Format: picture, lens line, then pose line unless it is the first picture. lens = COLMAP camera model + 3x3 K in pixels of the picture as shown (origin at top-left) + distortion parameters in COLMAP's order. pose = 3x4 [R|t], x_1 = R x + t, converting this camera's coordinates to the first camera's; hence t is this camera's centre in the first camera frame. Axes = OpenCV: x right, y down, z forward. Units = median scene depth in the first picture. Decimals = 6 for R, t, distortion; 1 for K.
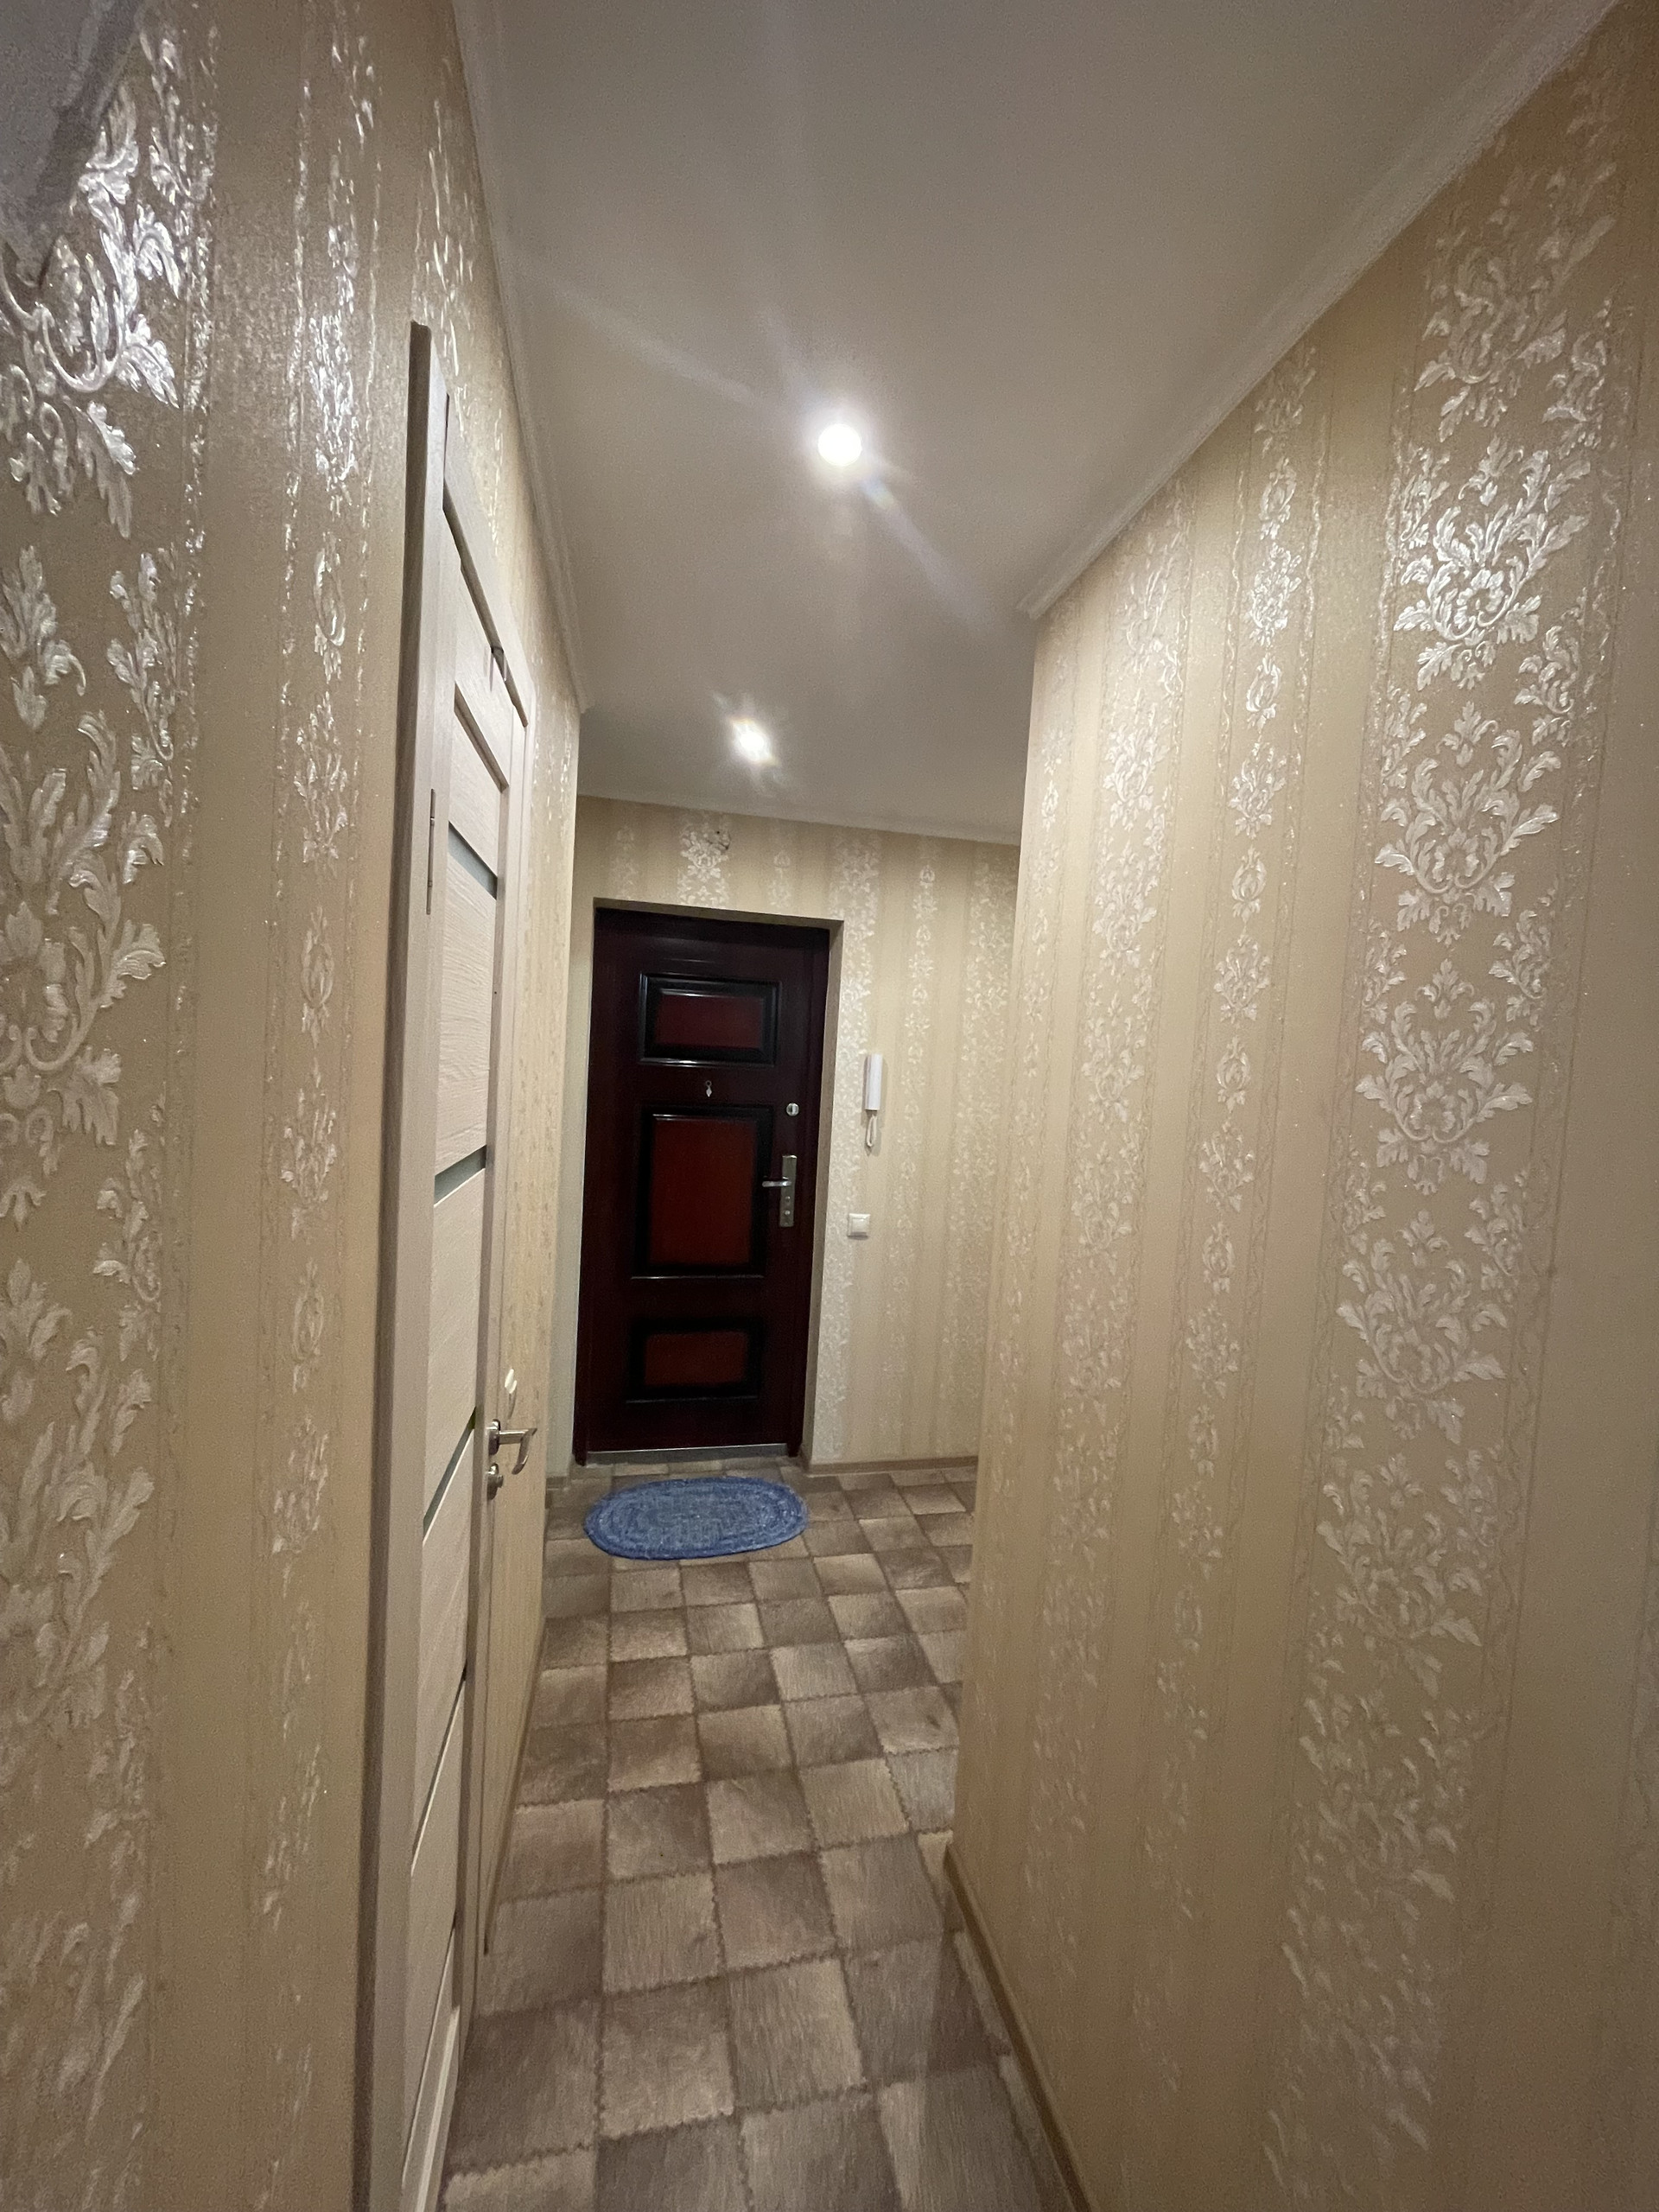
lens RADIAL K [[891.1, 0, 845.8], [0, 891.1, 1103.6], [0, 0, 1]] dist [-0.001602, -0.000262]
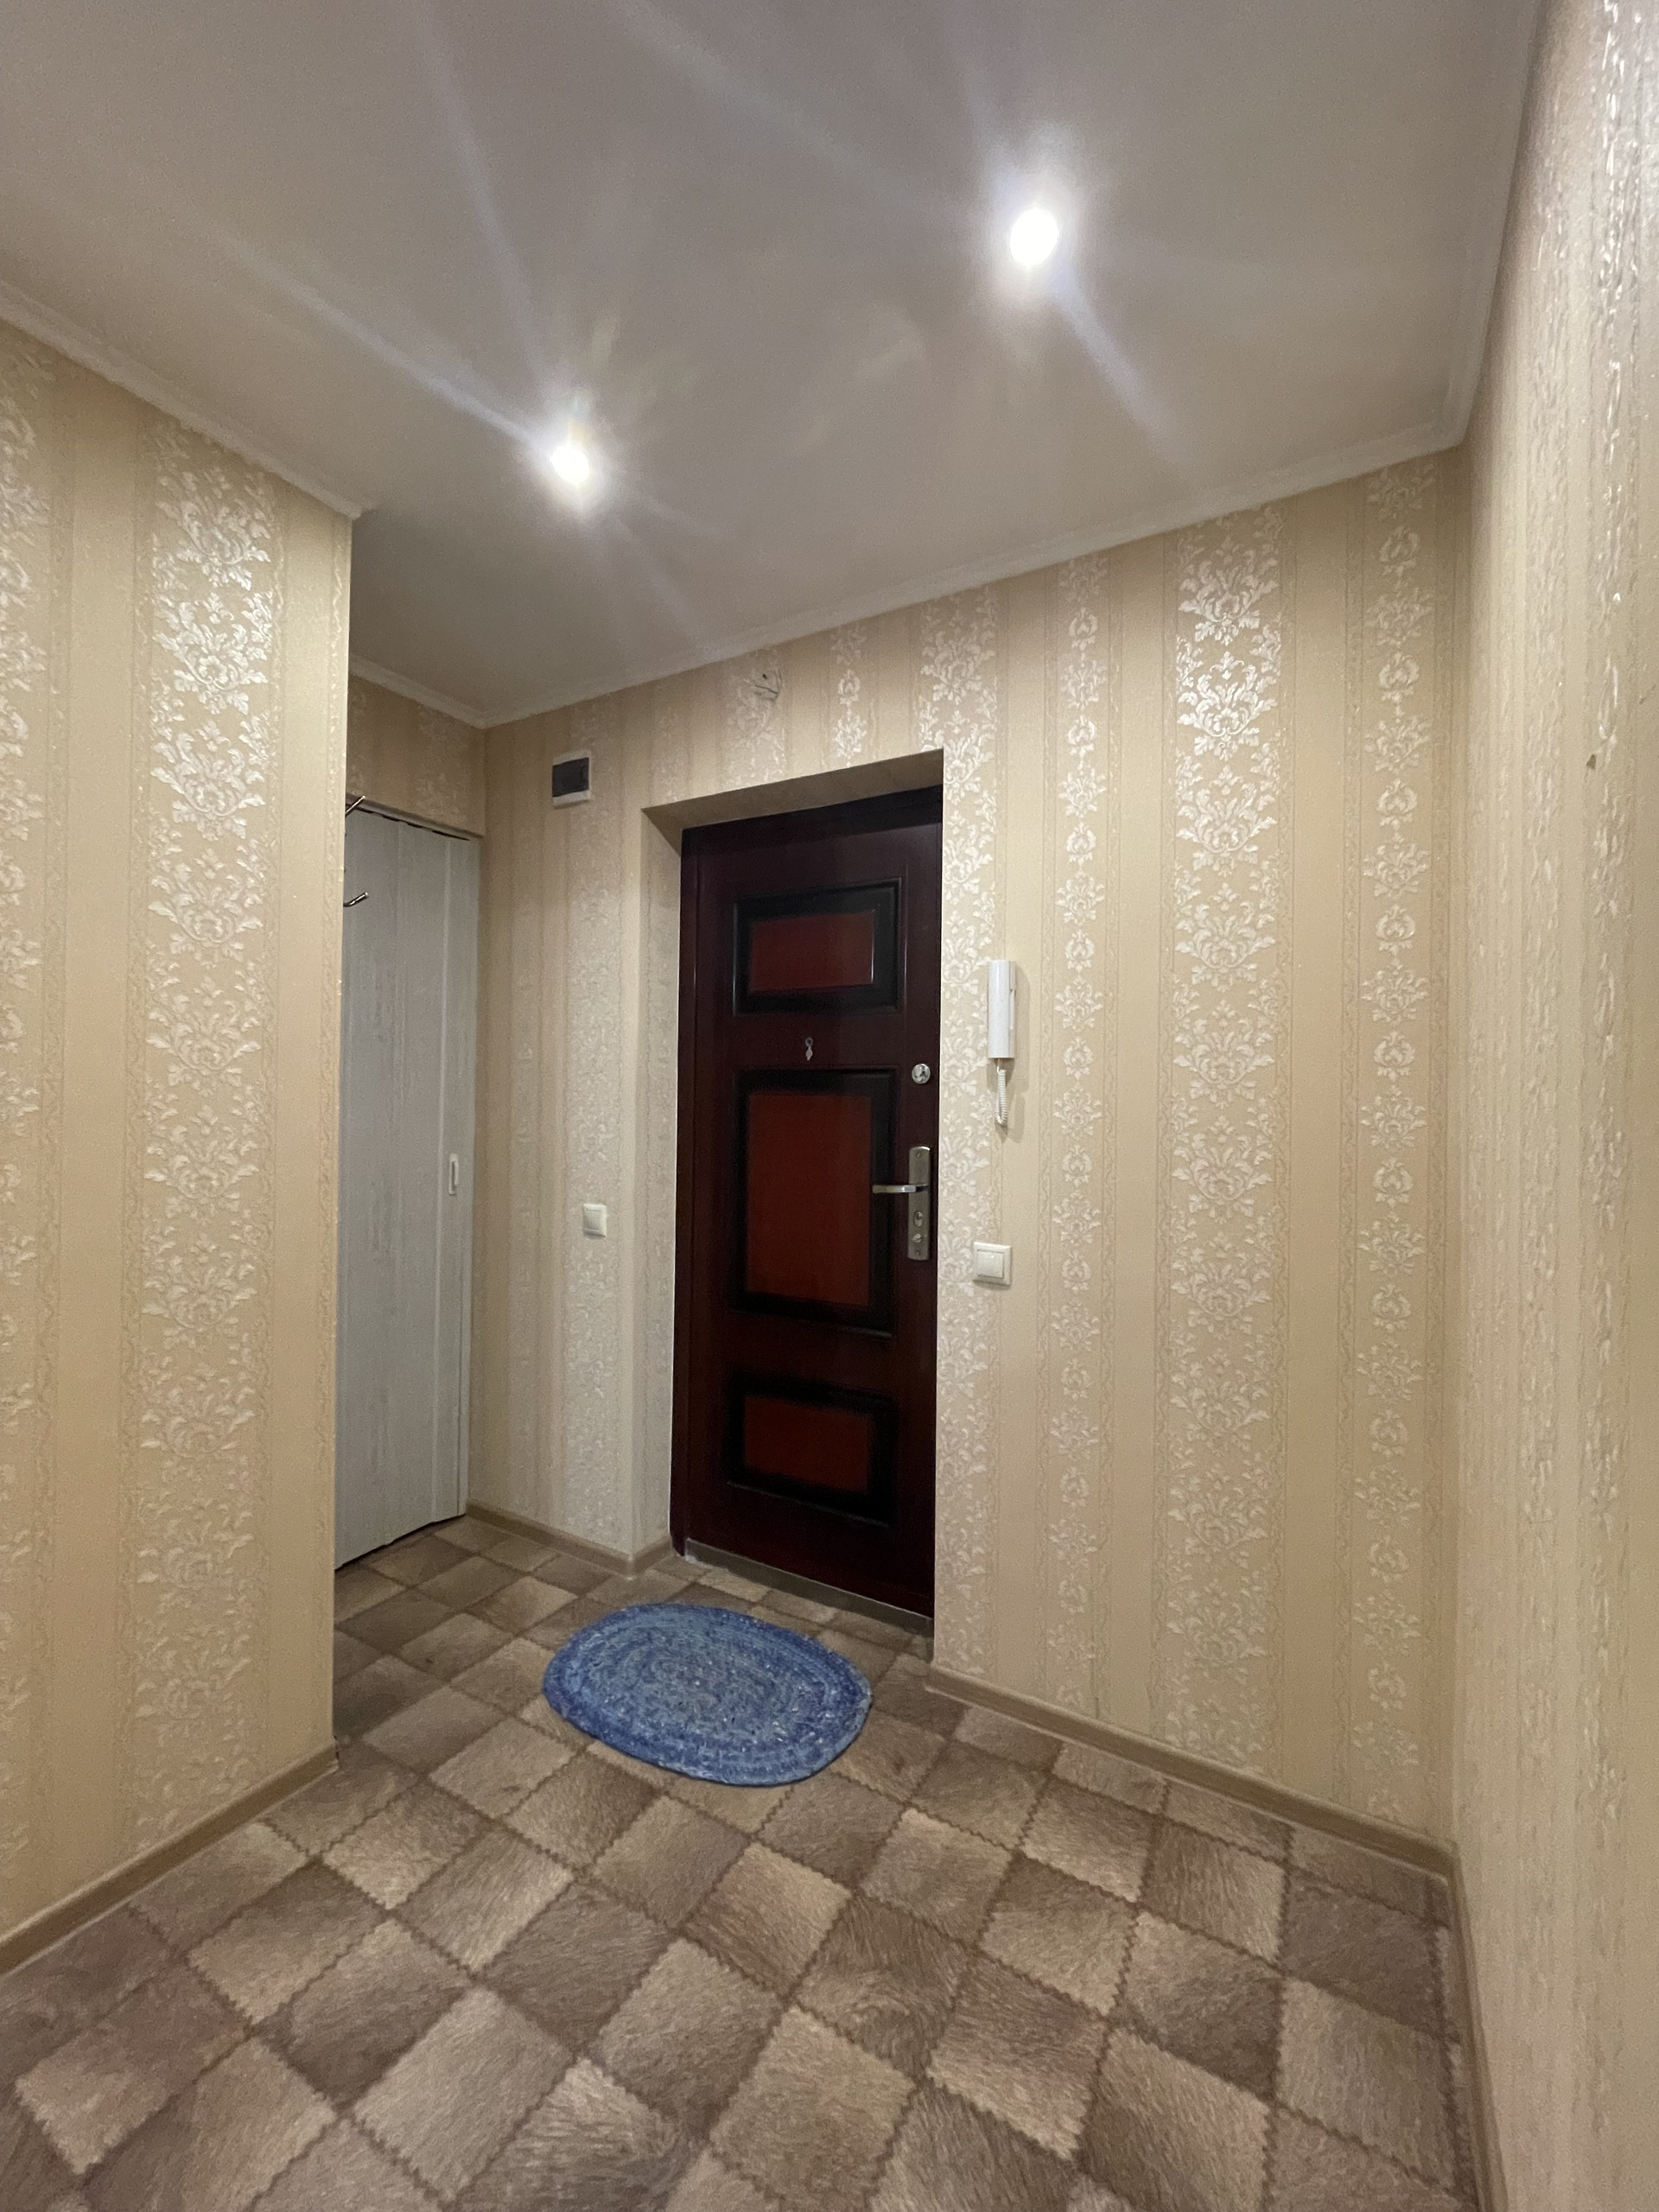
lens RADIAL K [[891.1, 0, 827.3], [0, 891.1, 1105.3], [0, 0, 1]] dist [-0.001602, -0.000262]
pose [[0.739271, -0.041430, -0.672133, 0.335417], [-0.017409, 0.996596, -0.080578, 0.086237], [0.673183, 0.071270, 0.736033, 0.515852]]
